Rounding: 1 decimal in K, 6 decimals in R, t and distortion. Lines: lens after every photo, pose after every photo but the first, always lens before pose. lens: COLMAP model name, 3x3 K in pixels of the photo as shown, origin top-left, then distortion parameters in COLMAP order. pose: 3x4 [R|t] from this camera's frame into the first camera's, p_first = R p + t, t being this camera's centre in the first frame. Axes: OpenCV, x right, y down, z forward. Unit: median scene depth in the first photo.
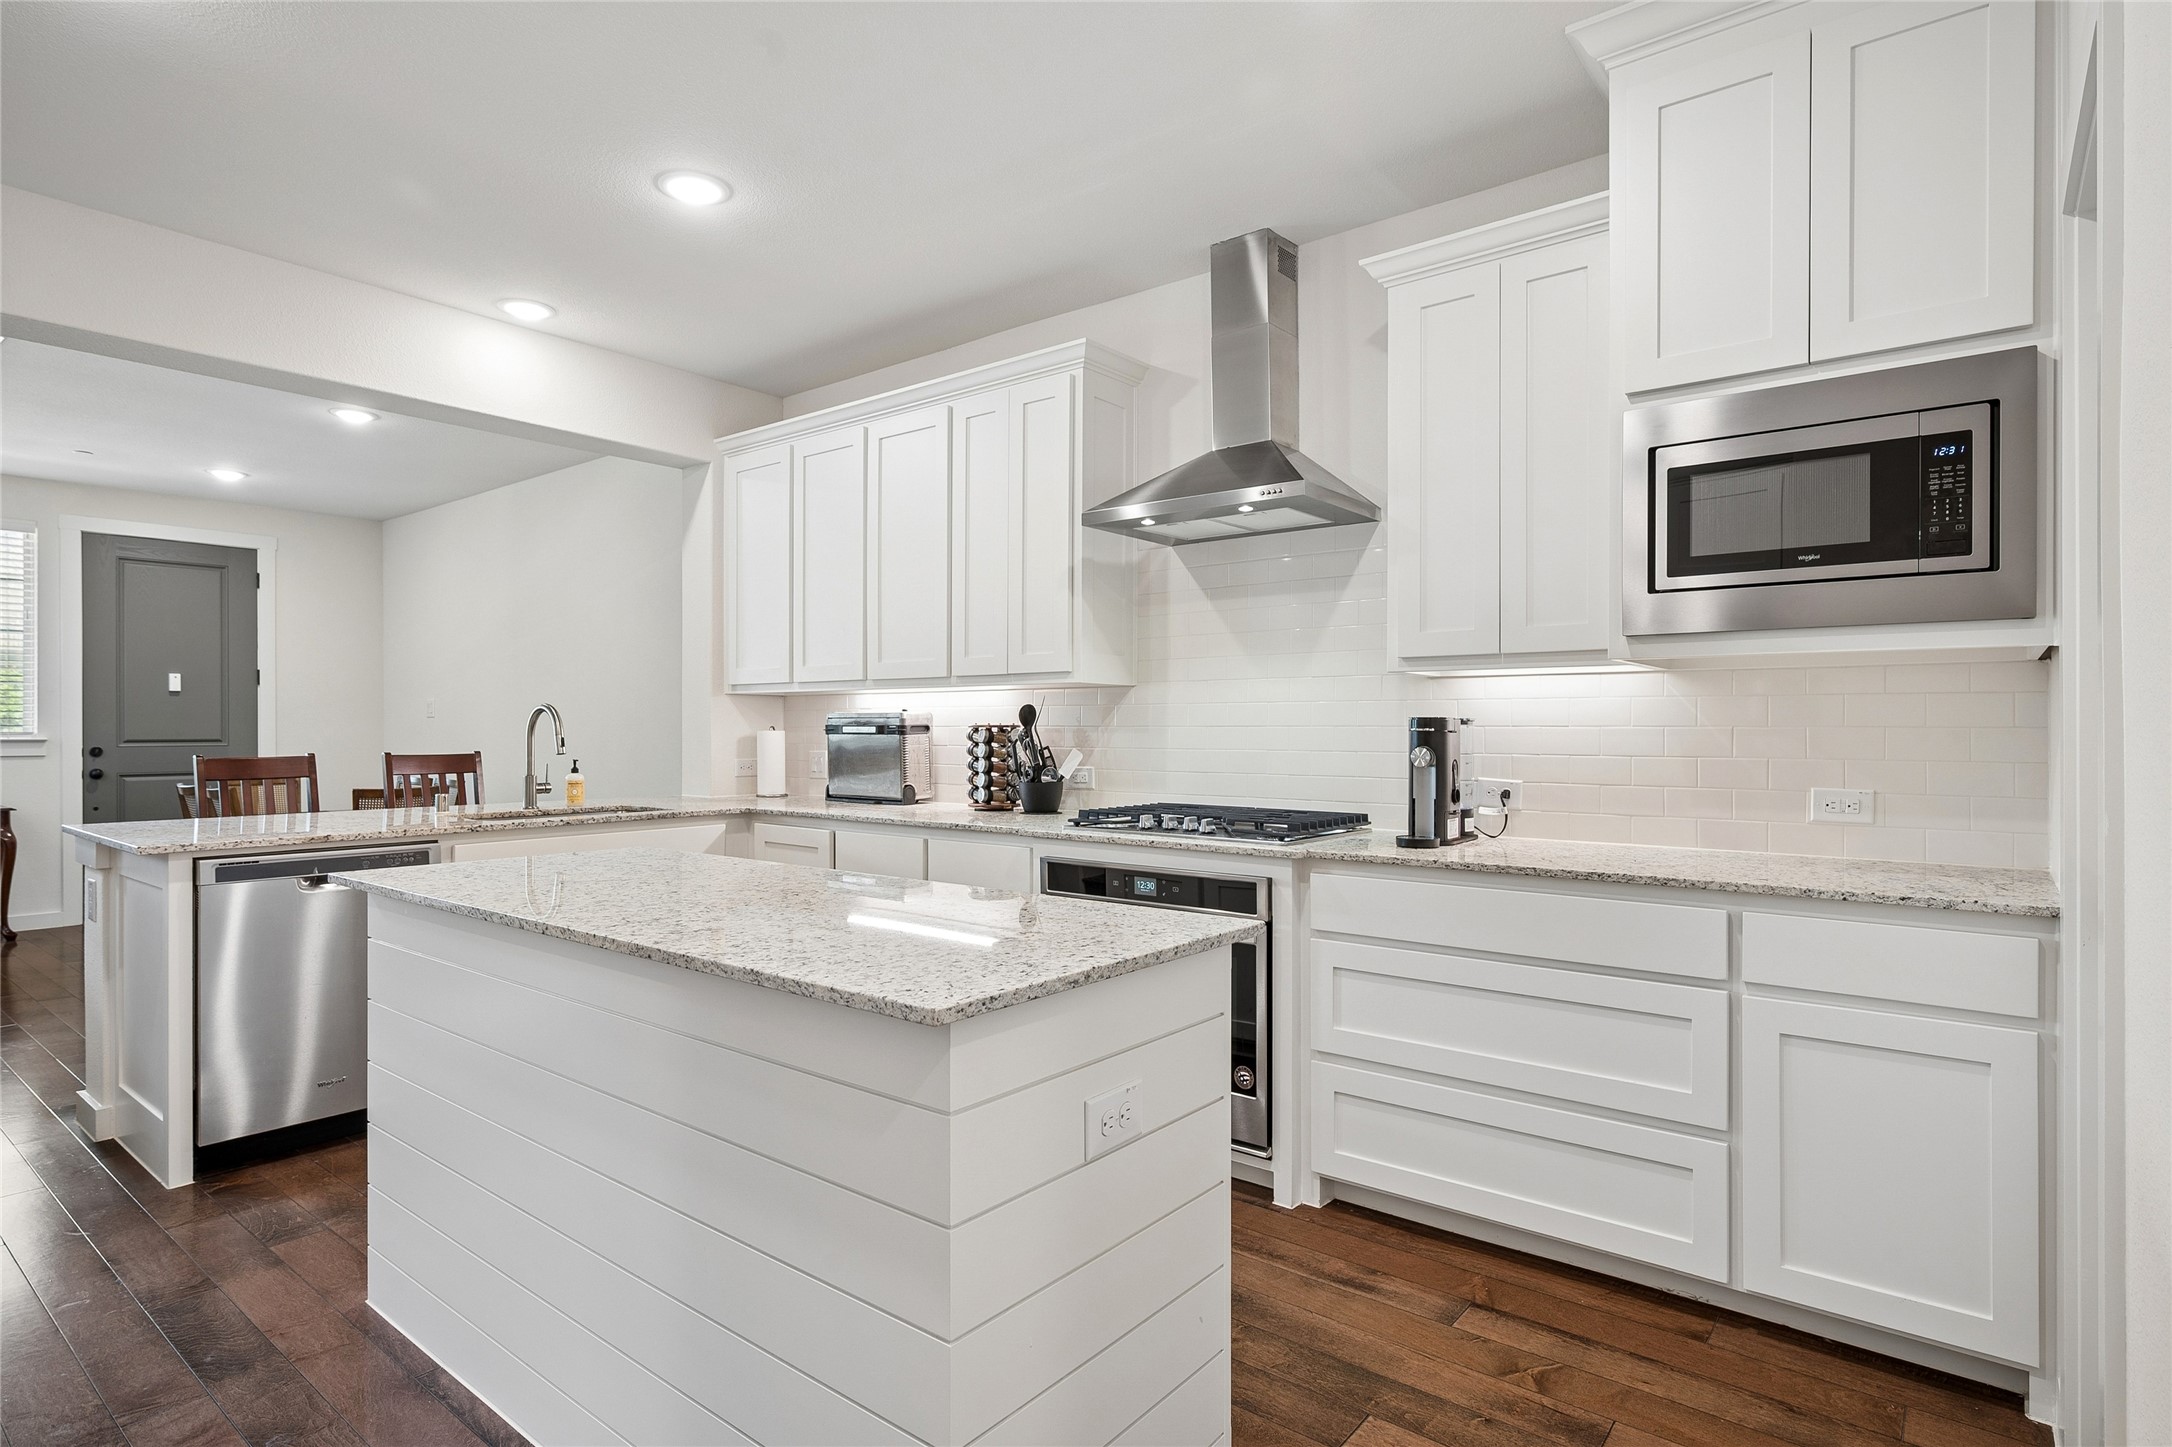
lens RADIAL K [[1114.7, 0, 1087.8], [0, 1114.7, 734.2], [0, 0, 1]] dist [-0.000951, -0.000378]
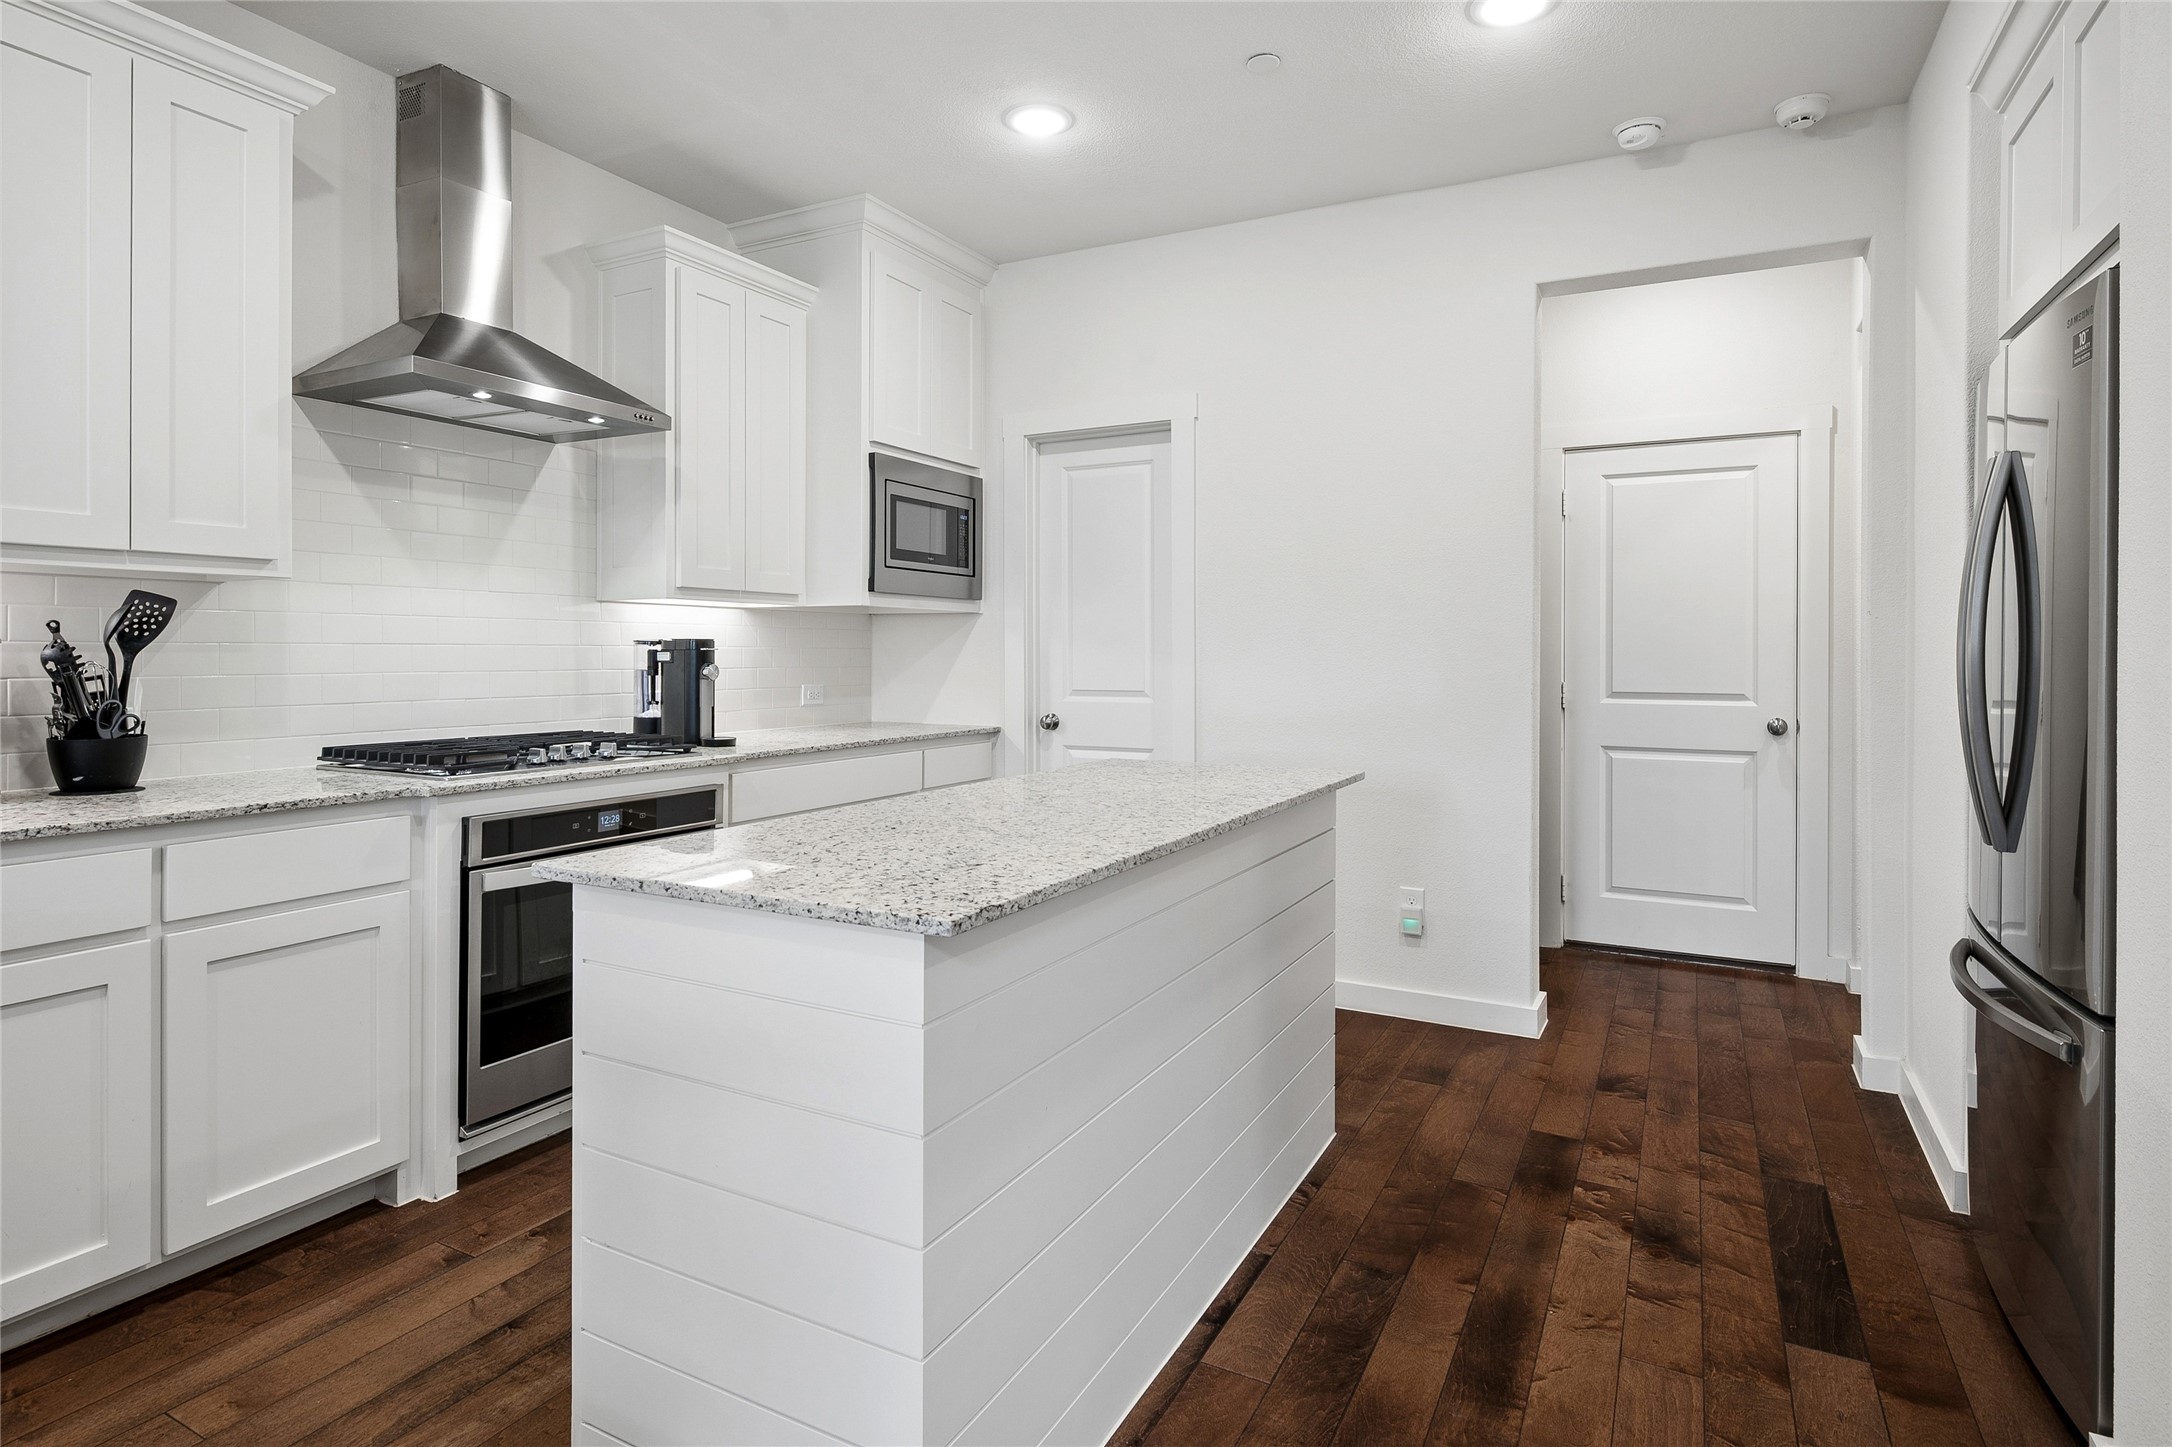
lens RADIAL K [[1152.9, 0, 1079.1], [0, 1152.9, 654.1], [0, 0, 1]] dist [0.000160, -0.000294]
pose [[-0.181766, -0.002174, 0.983339, -0.742656], [0.002002, 0.999995, 0.002581, -0.000937], [-0.983340, 0.002438, -0.181761, 0.624769]]
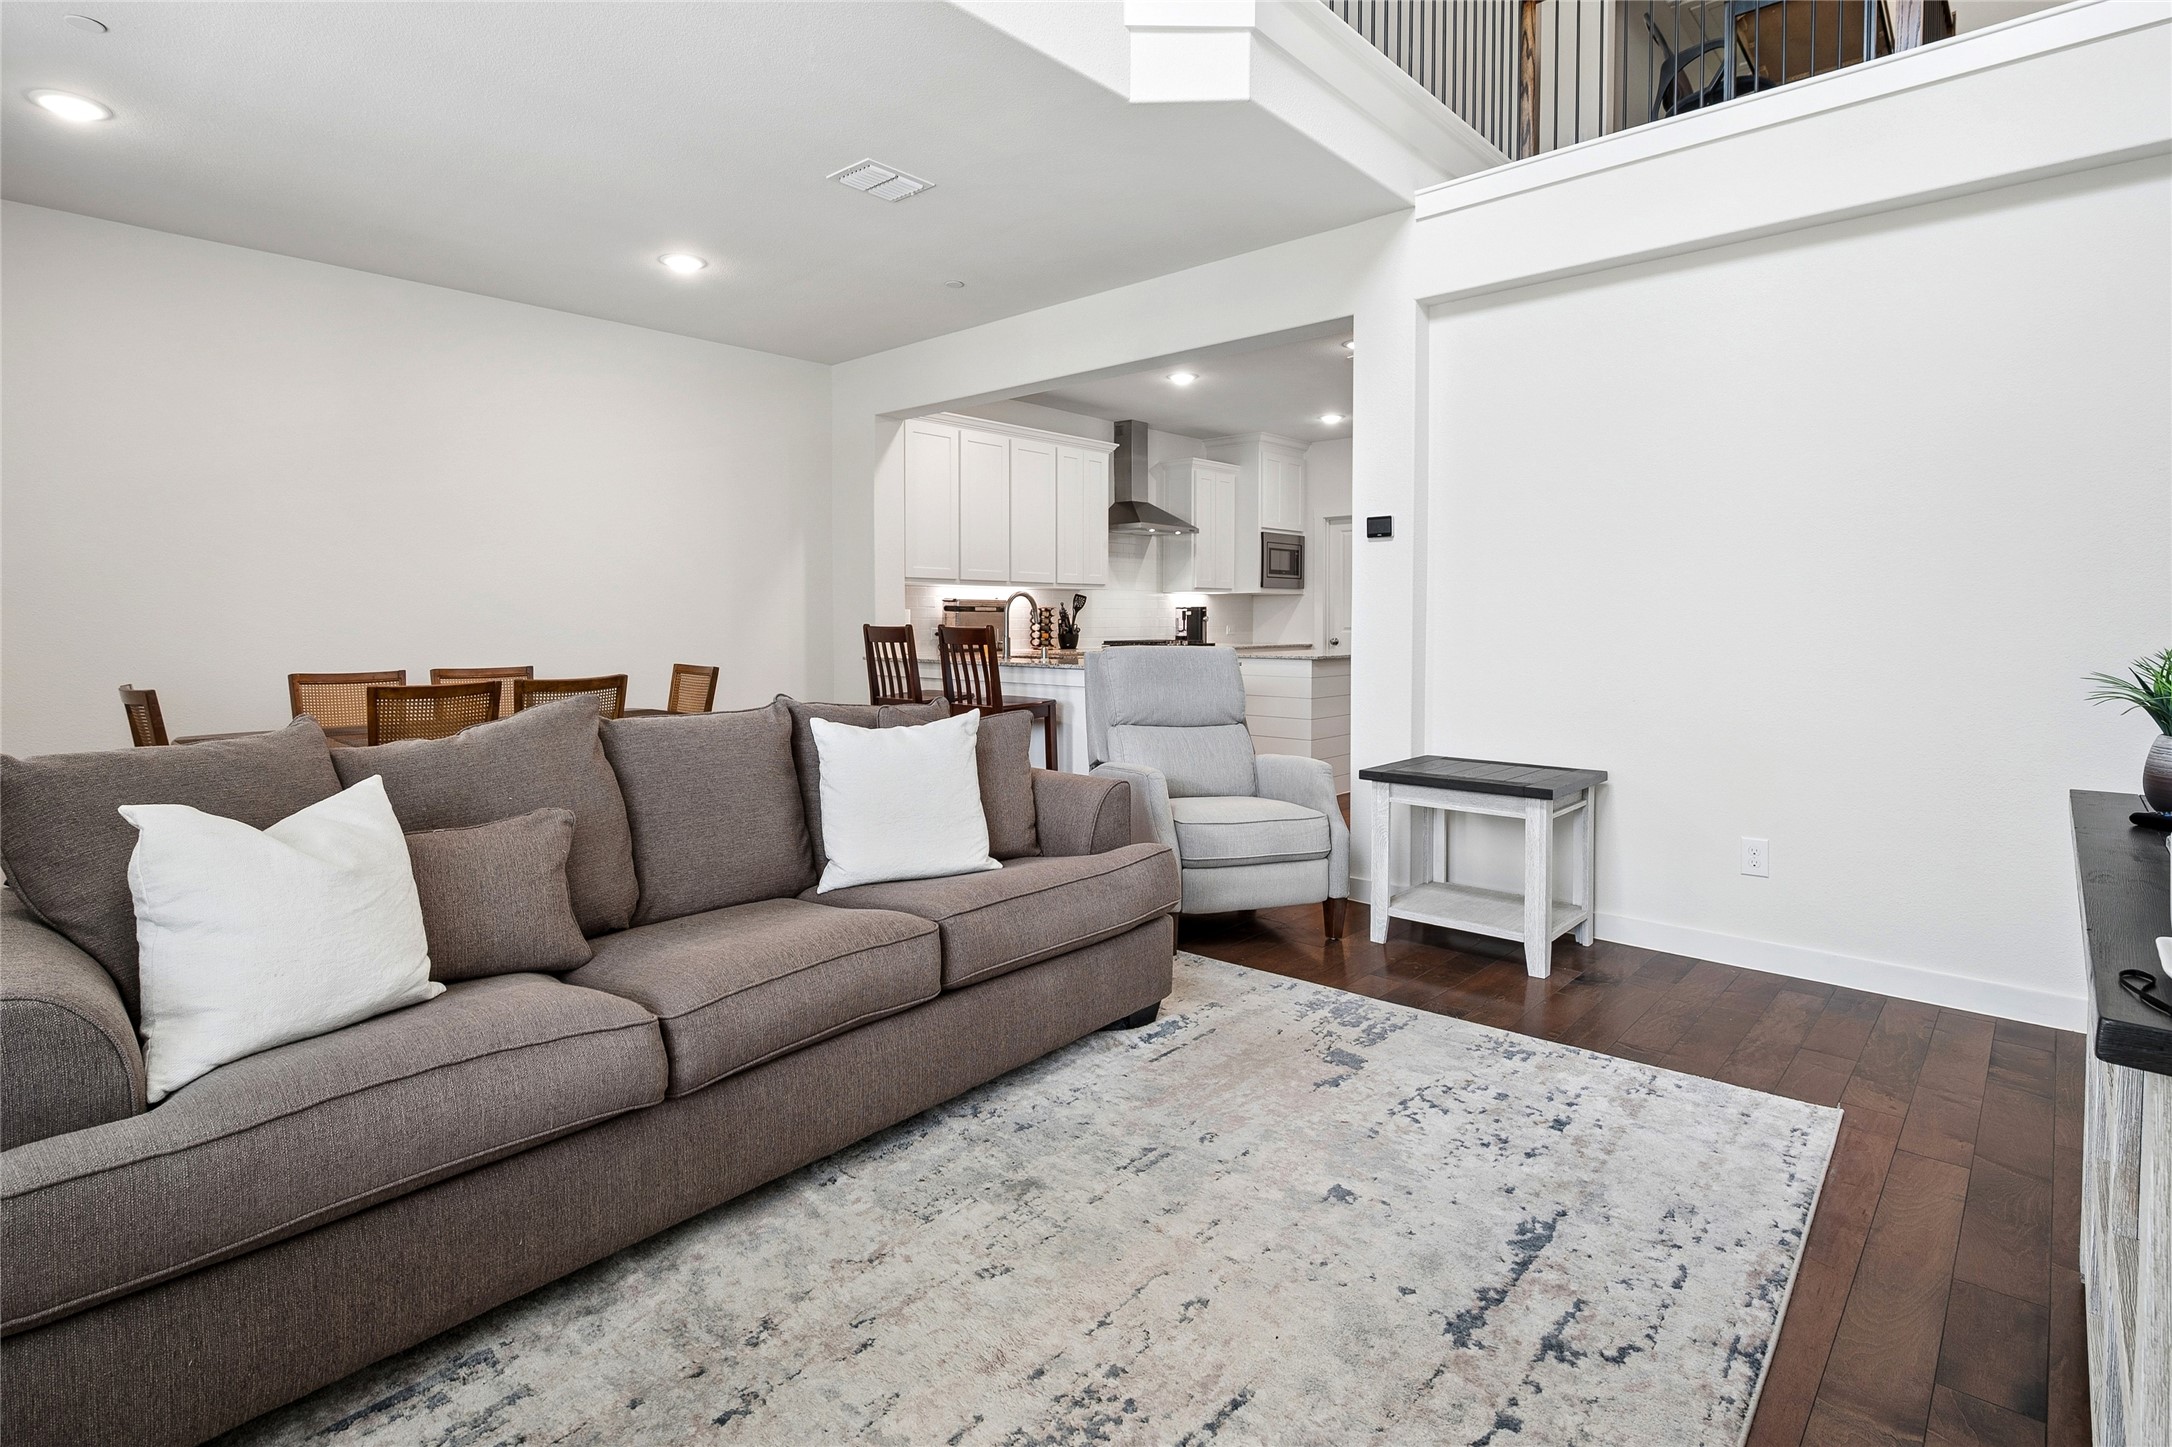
lens RADIAL K [[1067.2, 0, 1078.5], [0, 1067.2, 660.4], [0, 0, 1]] dist [-0.000112, -0.000023]
pose [[0.073112, -0.037592, 0.996615, -2.124266], [0.009343, 0.999271, 0.037006, 0.017948], [-0.997280, 0.006606, 0.073410, 0.856149]]
